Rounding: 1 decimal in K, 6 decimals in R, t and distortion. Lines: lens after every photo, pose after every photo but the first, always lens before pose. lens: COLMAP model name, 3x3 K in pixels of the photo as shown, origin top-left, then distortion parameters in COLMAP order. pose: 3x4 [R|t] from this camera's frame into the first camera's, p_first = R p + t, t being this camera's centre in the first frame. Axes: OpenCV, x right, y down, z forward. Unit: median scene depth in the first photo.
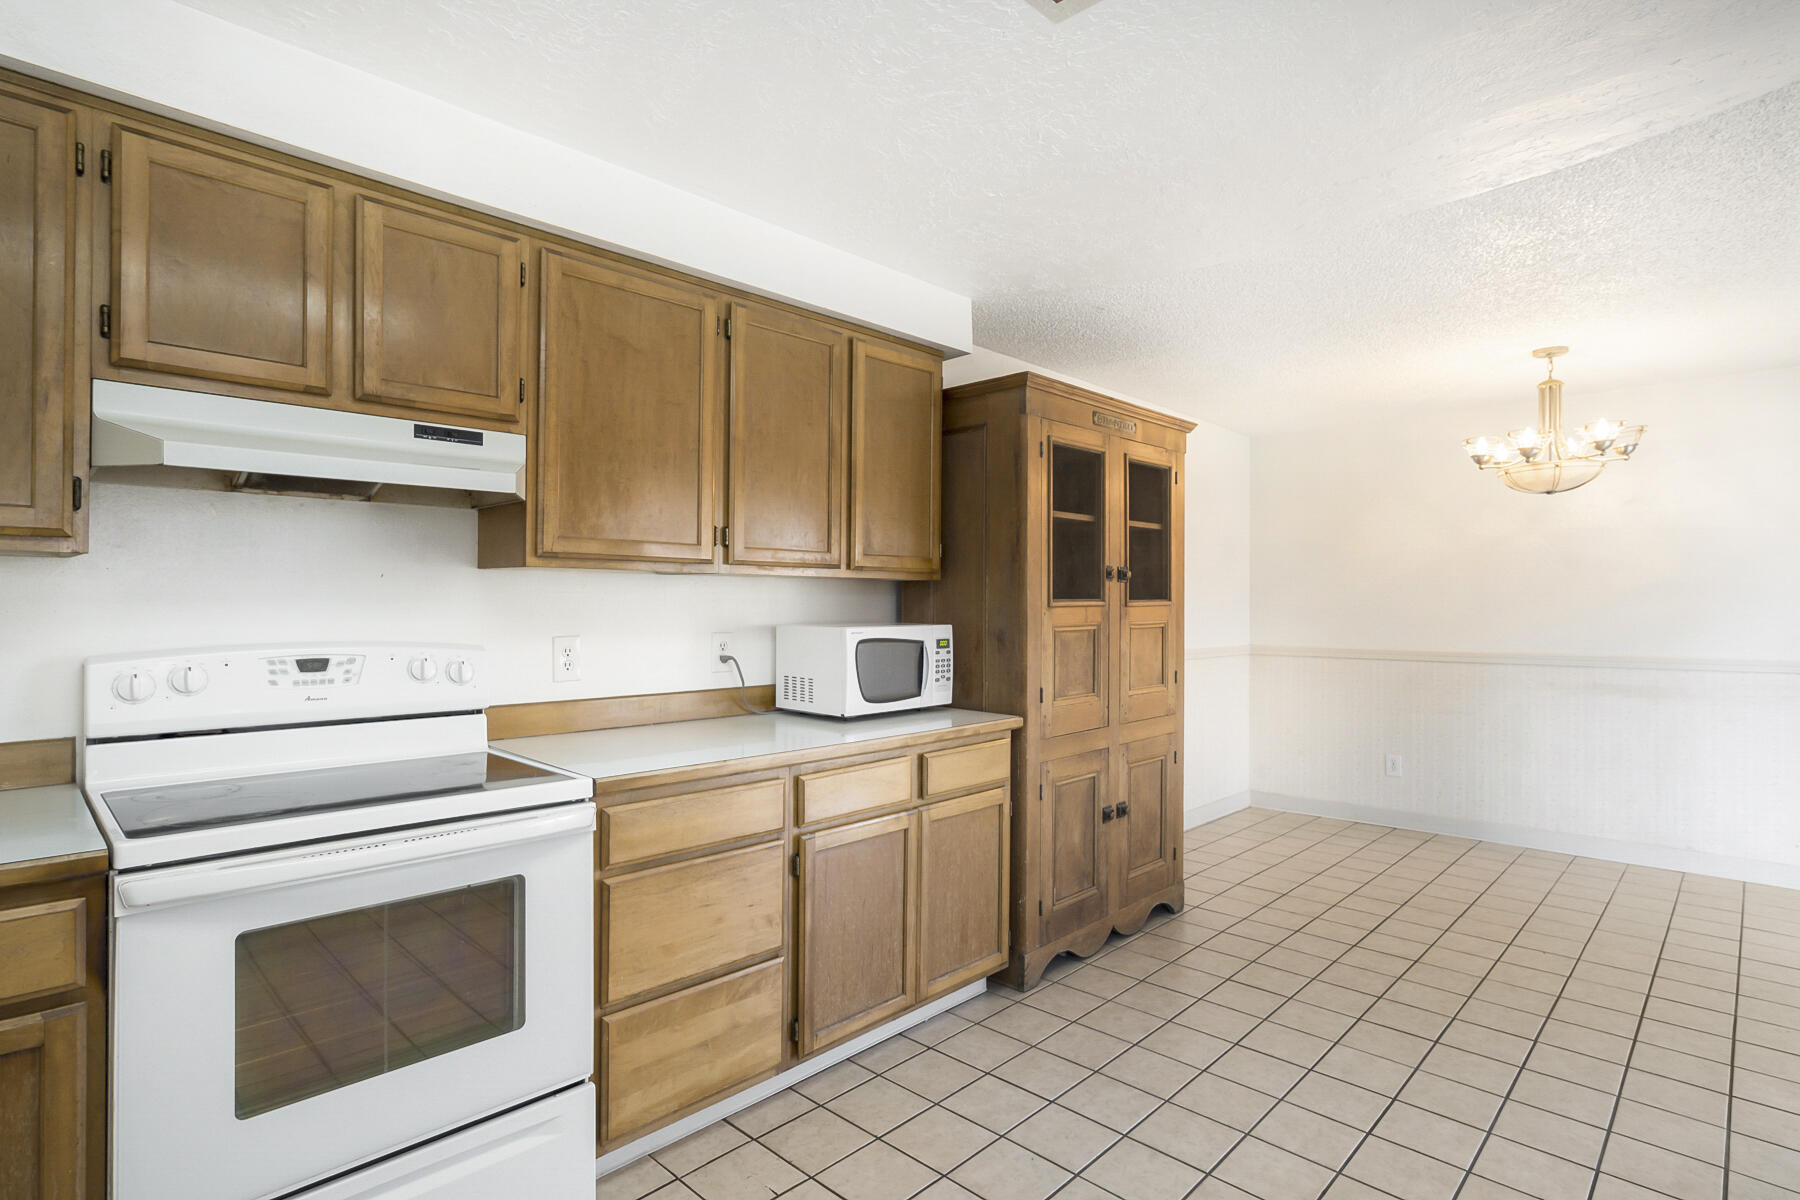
lens RADIAL K [[909.7, 0, 900.0], [0, 909.7, 600.0], [0, 0, 1]] dist [-0.006582, 0.000259]
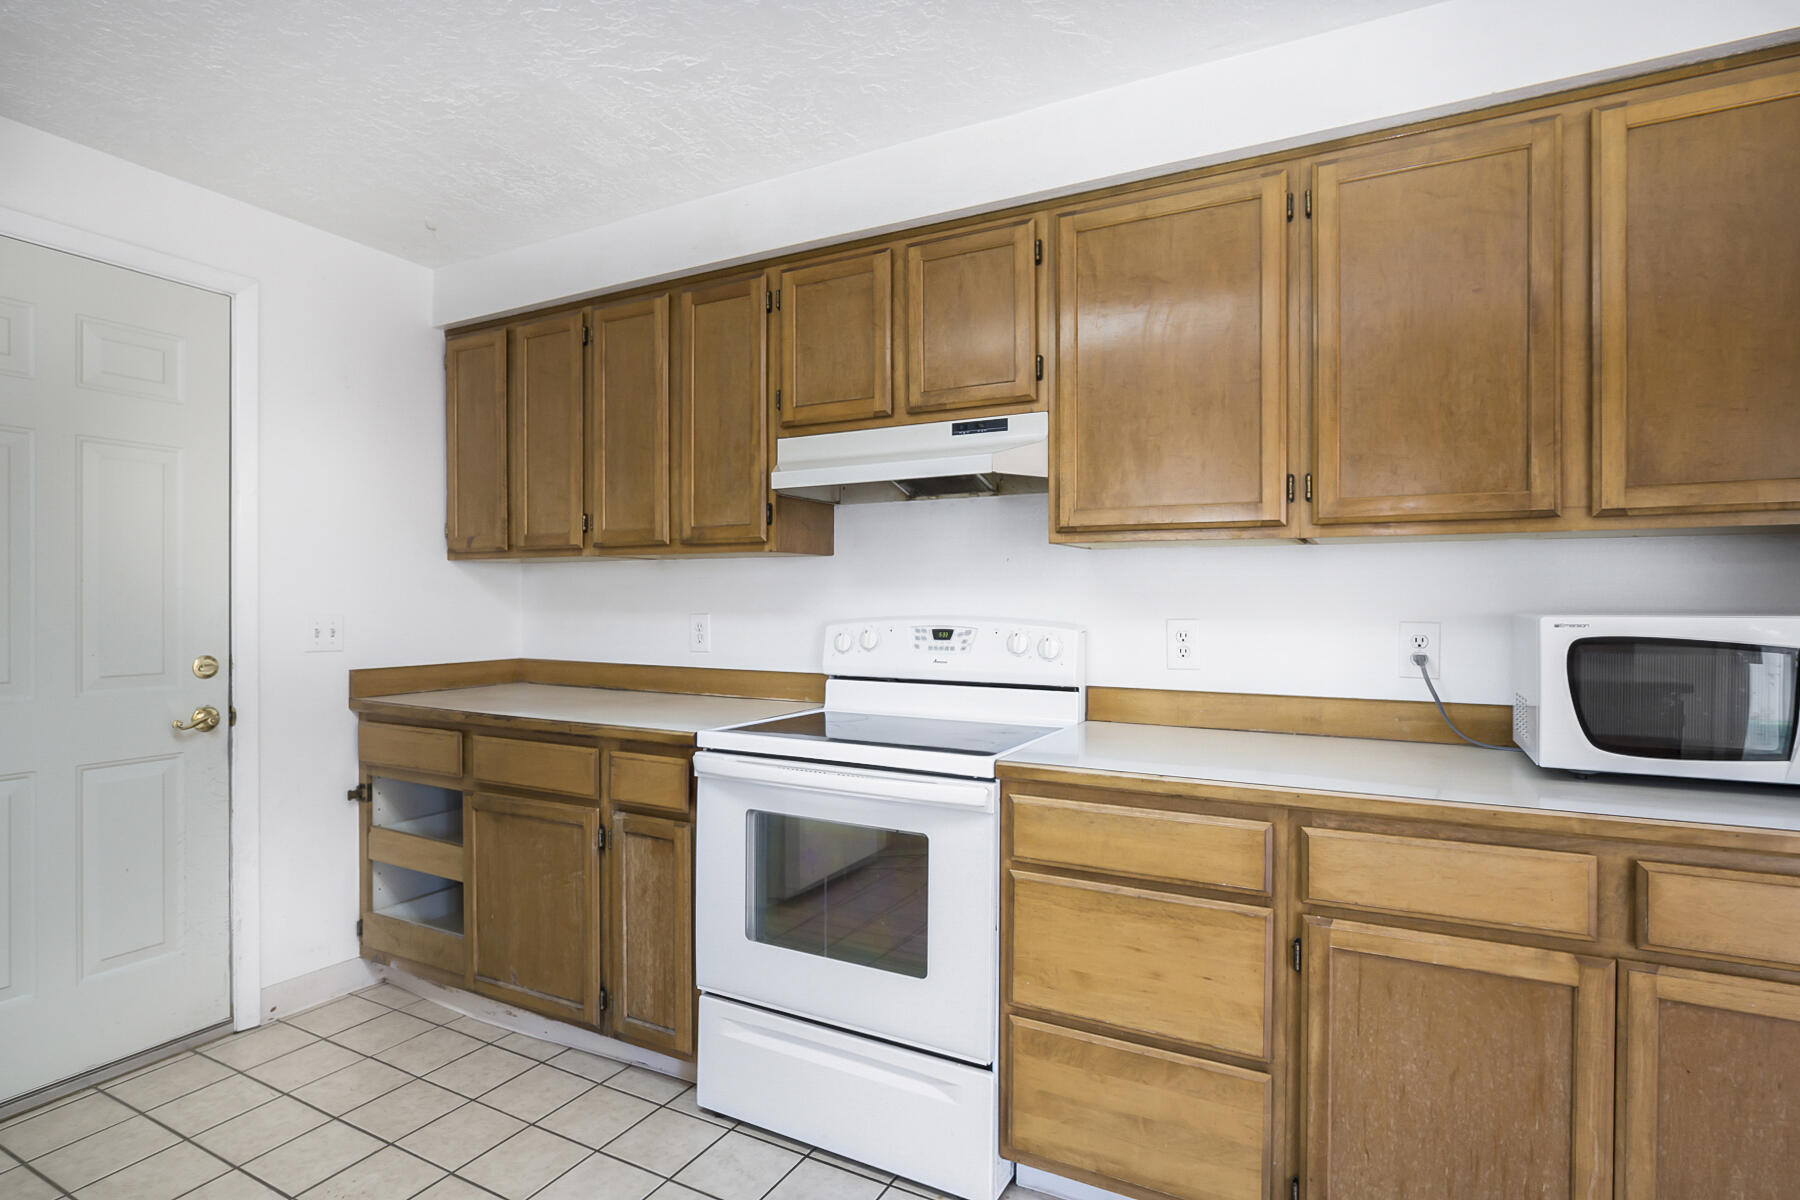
lens RADIAL K [[898.7, 0, 901.8], [0, 898.7, 607.3], [0, 0, 1]] dist [-0.013890, 0.000586]
pose [[0.286510, 0.002234, -0.958075, 0.466868], [0.000461, 0.999997, 0.002470, 0.029333], [0.958077, -0.001149, 0.286508, 0.548325]]
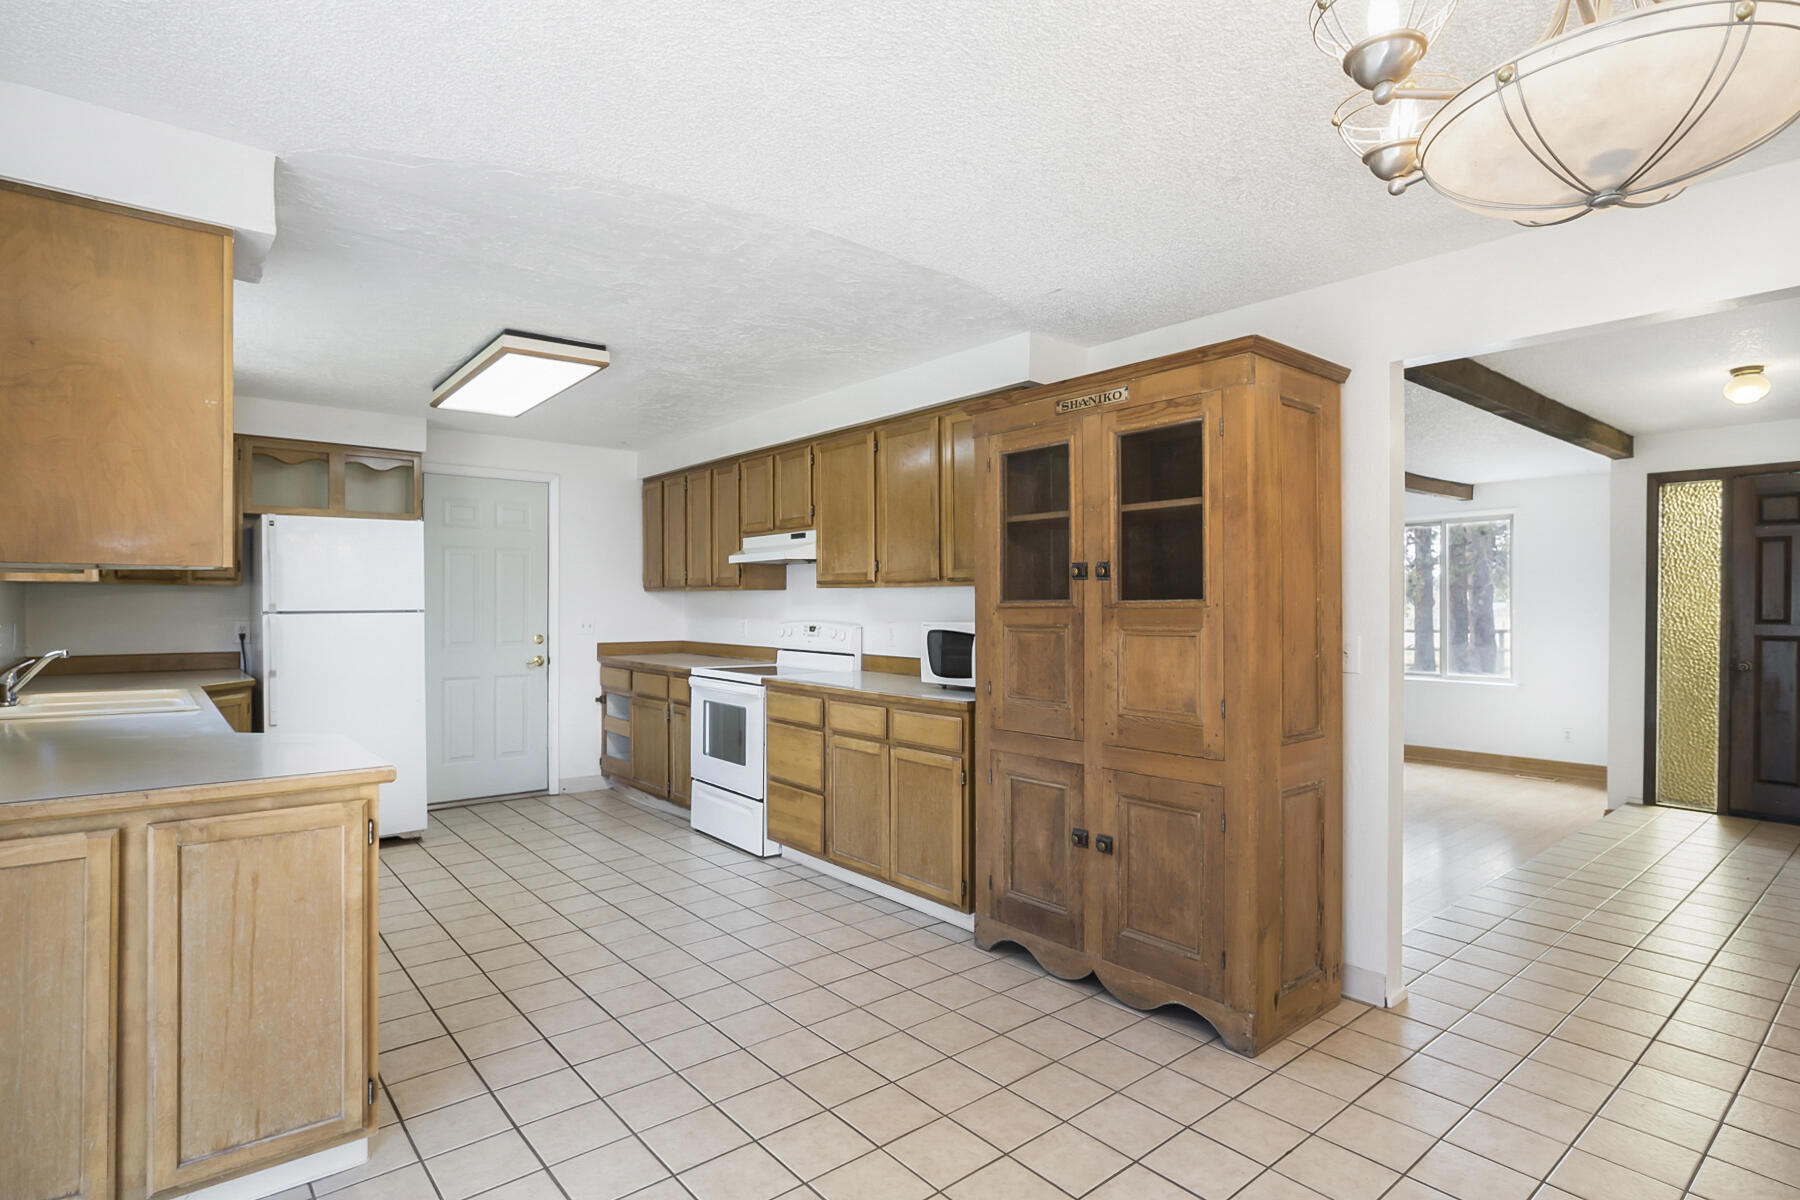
lens RADIAL K [[907.8, 0, 899.7], [0, 907.8, 612.9], [0, 0, 1]] dist [-0.001001, 0.000571]
pose [[-0.106555, 0.003785, -0.994300, 1.740338], [-0.002427, 0.999989, 0.004067, 0.013970], [0.994304, 0.002846, -0.106544, 1.399036]]
